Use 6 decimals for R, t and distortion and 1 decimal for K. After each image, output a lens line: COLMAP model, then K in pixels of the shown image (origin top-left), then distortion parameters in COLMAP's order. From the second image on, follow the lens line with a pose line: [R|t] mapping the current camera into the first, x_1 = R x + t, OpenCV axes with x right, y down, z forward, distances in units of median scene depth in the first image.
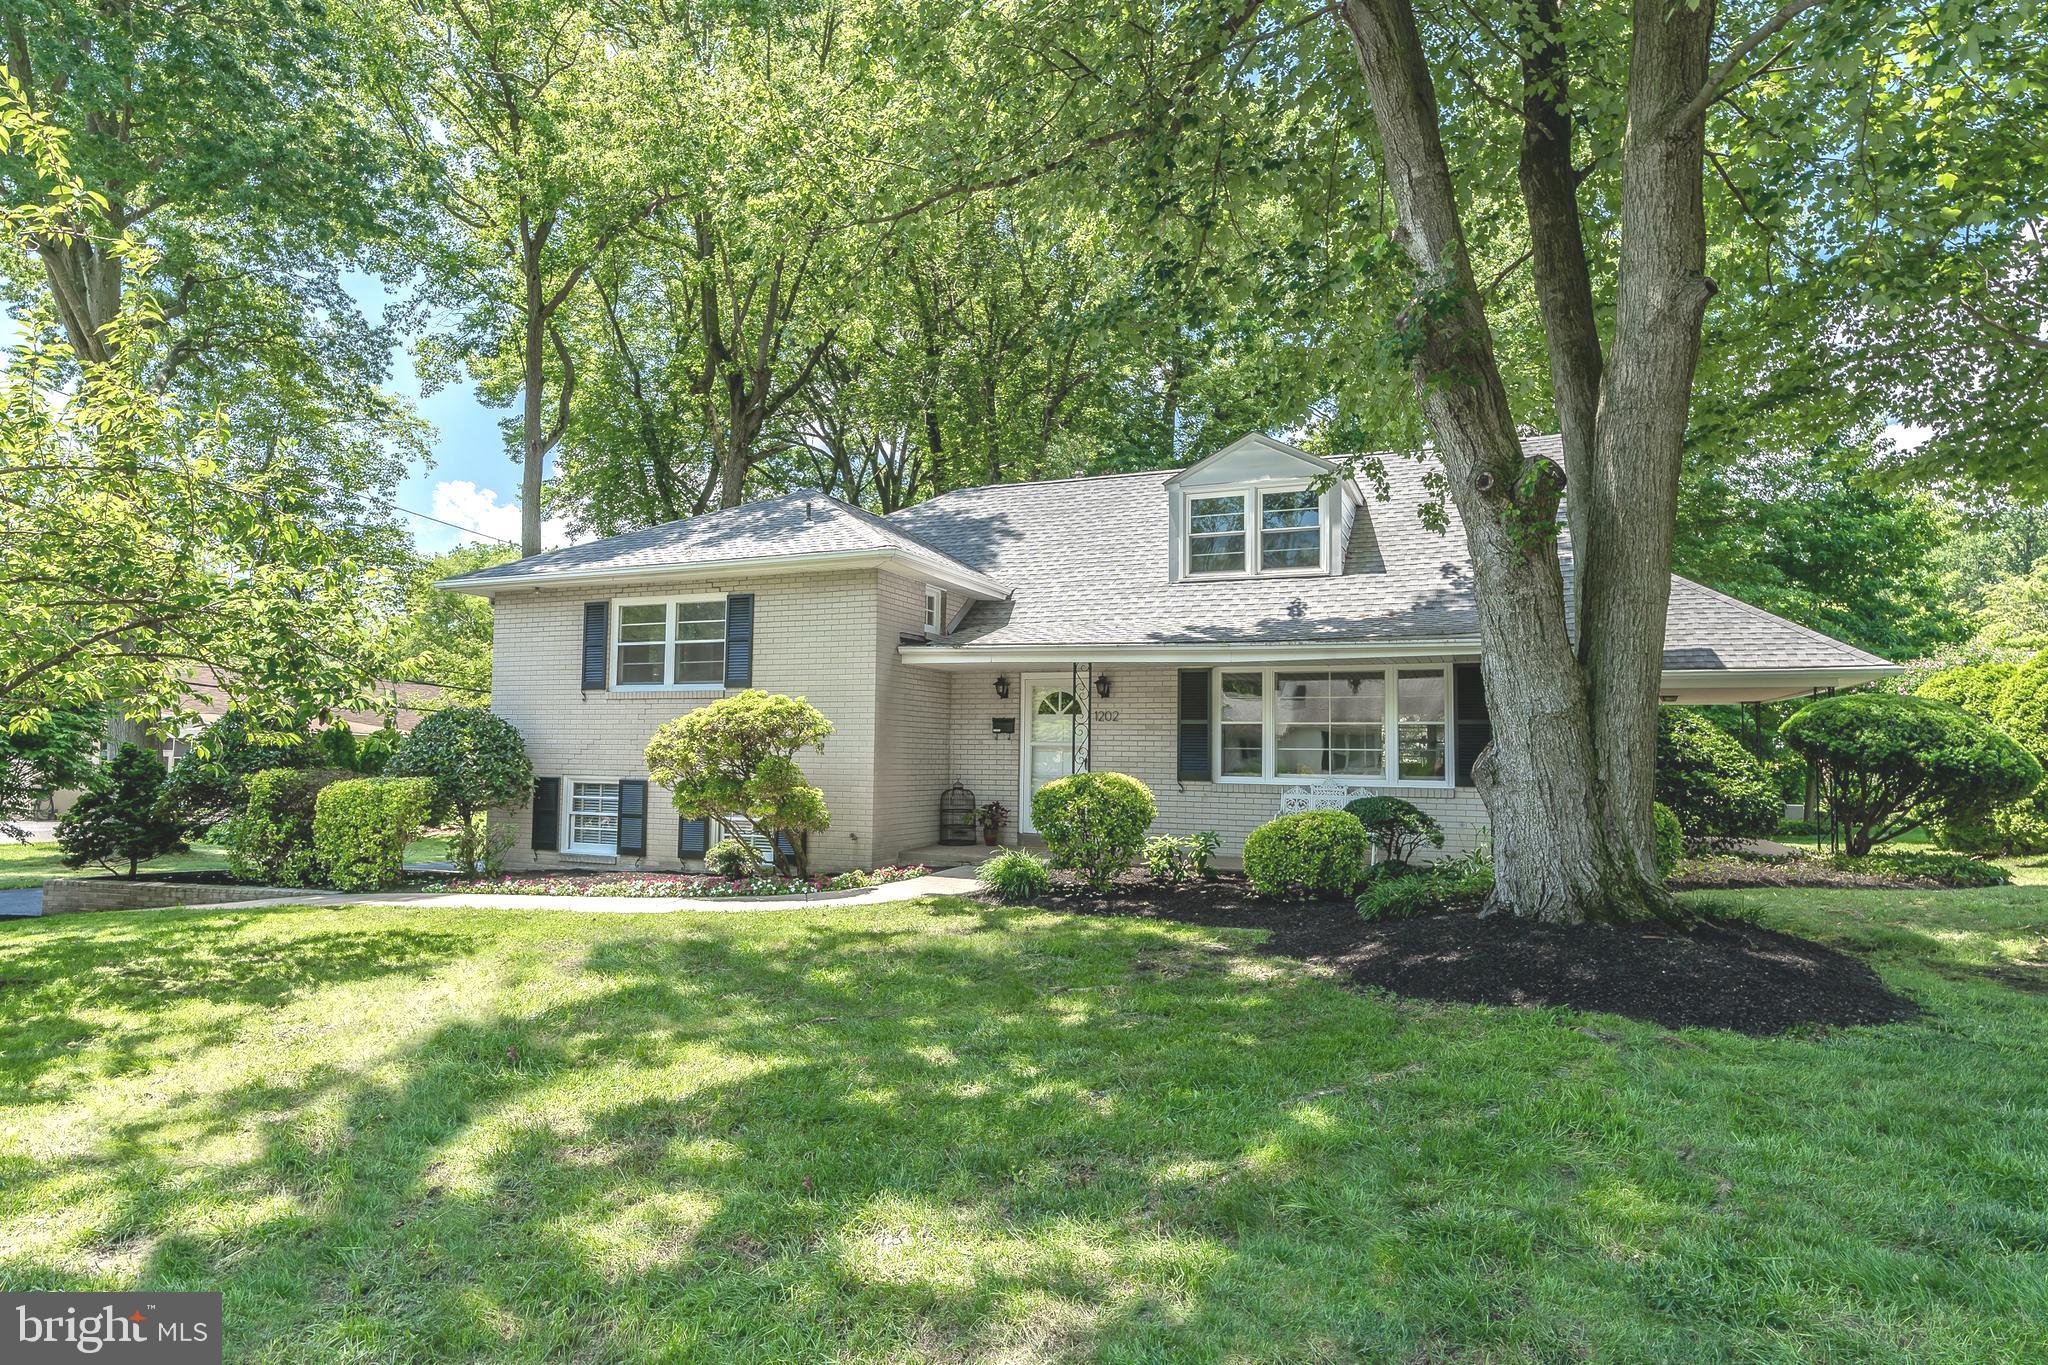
lens RADIAL K [[1132.1, 0, 1024.3], [0, 1132.1, 694.7], [0, 0, 1]] dist [-0.000711, 0.000225]
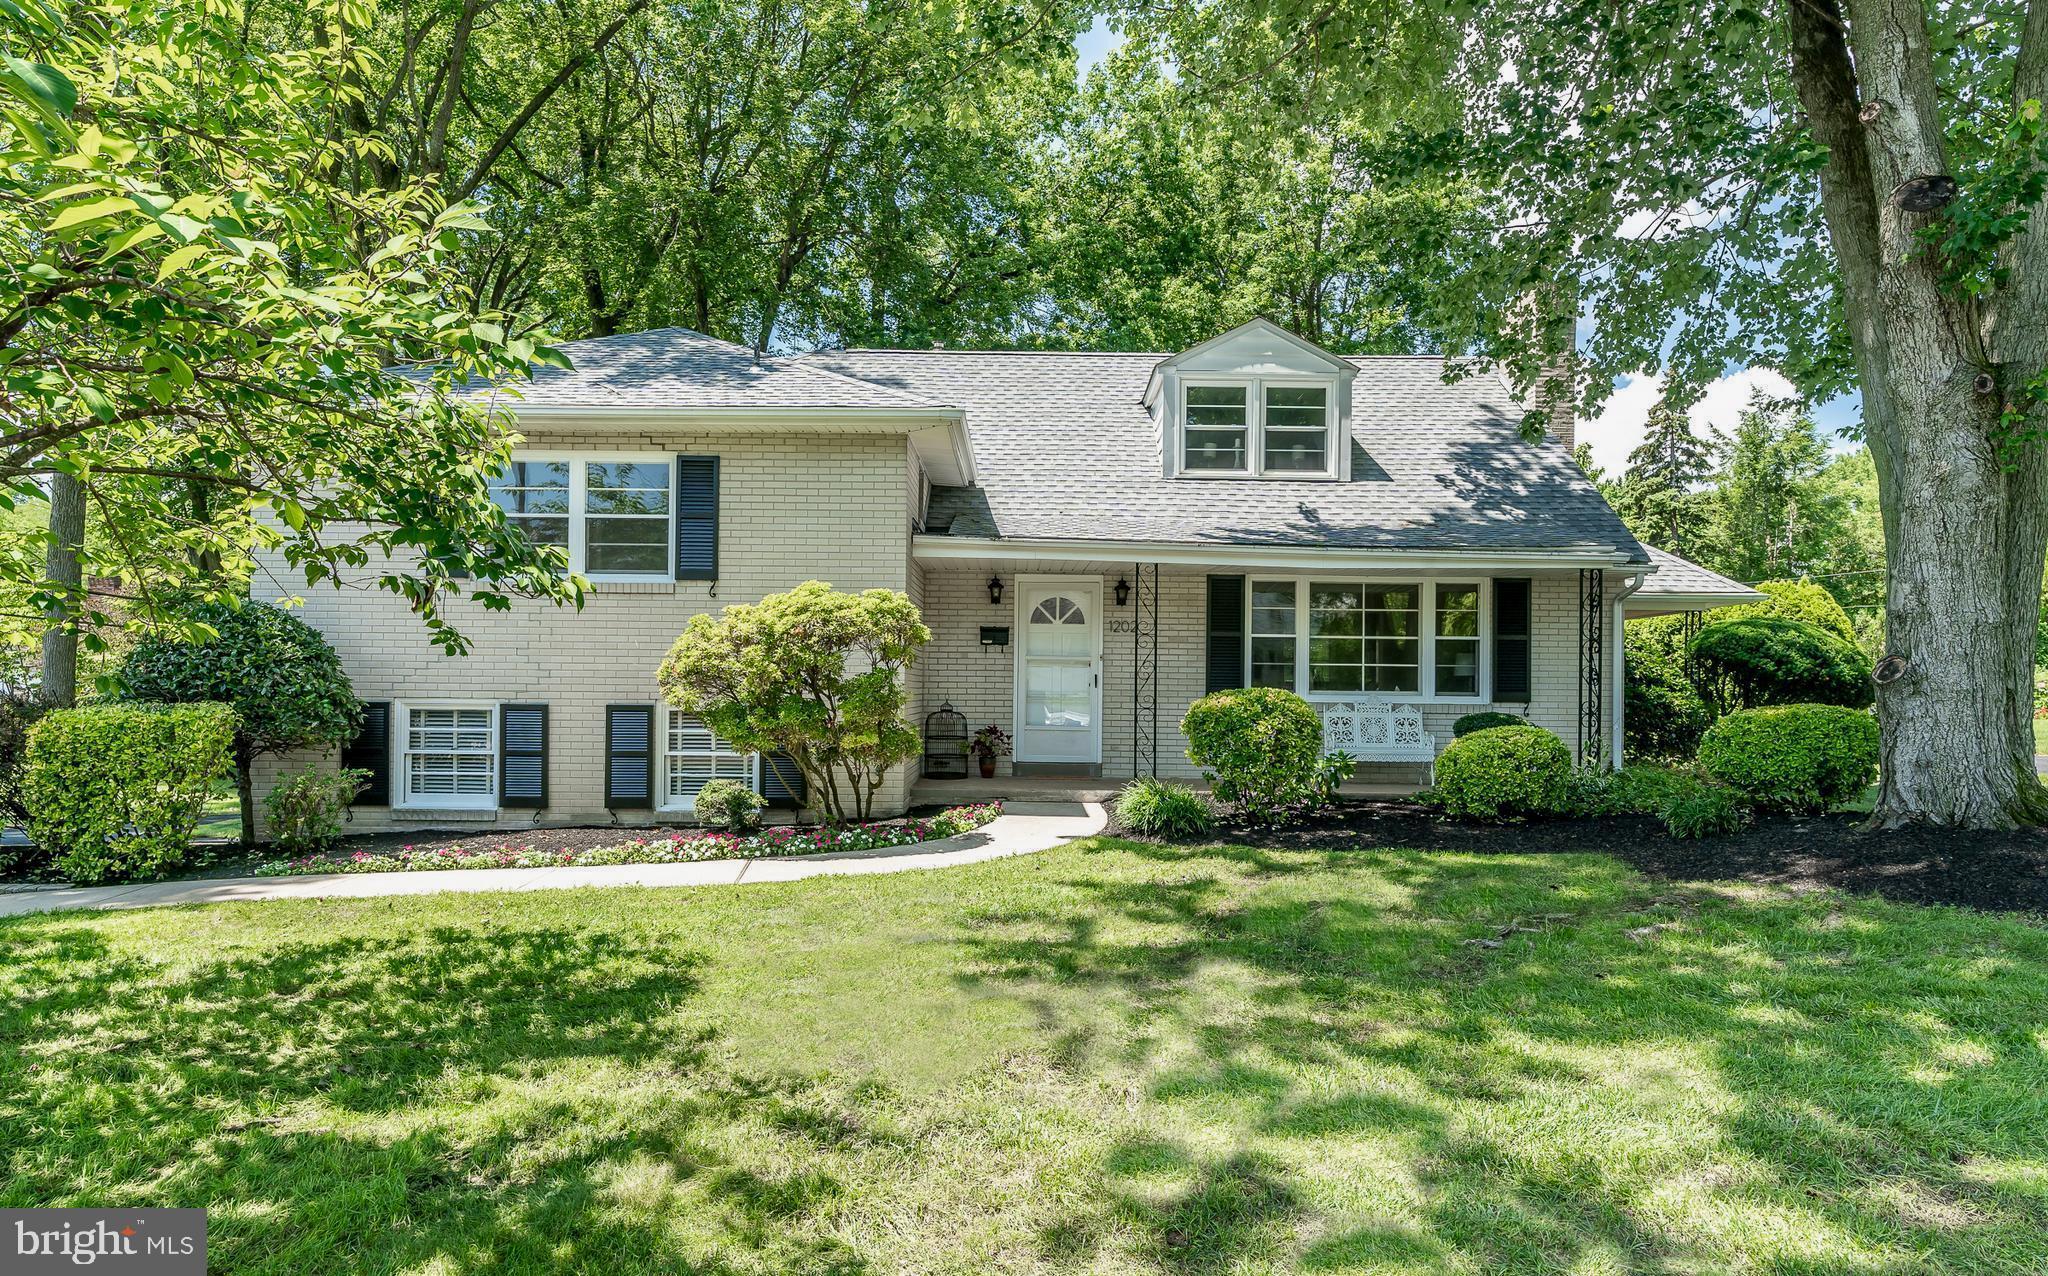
lens RADIAL K [[1195.9, 0, 1060.3], [0, 1195.9, 695.3], [0, 0, 1]] dist [-0.003083, 0.000205]
pose [[0.917866, -0.007141, 0.396825, -0.335723], [-0.020106, 0.997718, 0.064461, 0.013355], [-0.396380, -0.067145, 0.915628, 0.163643]]
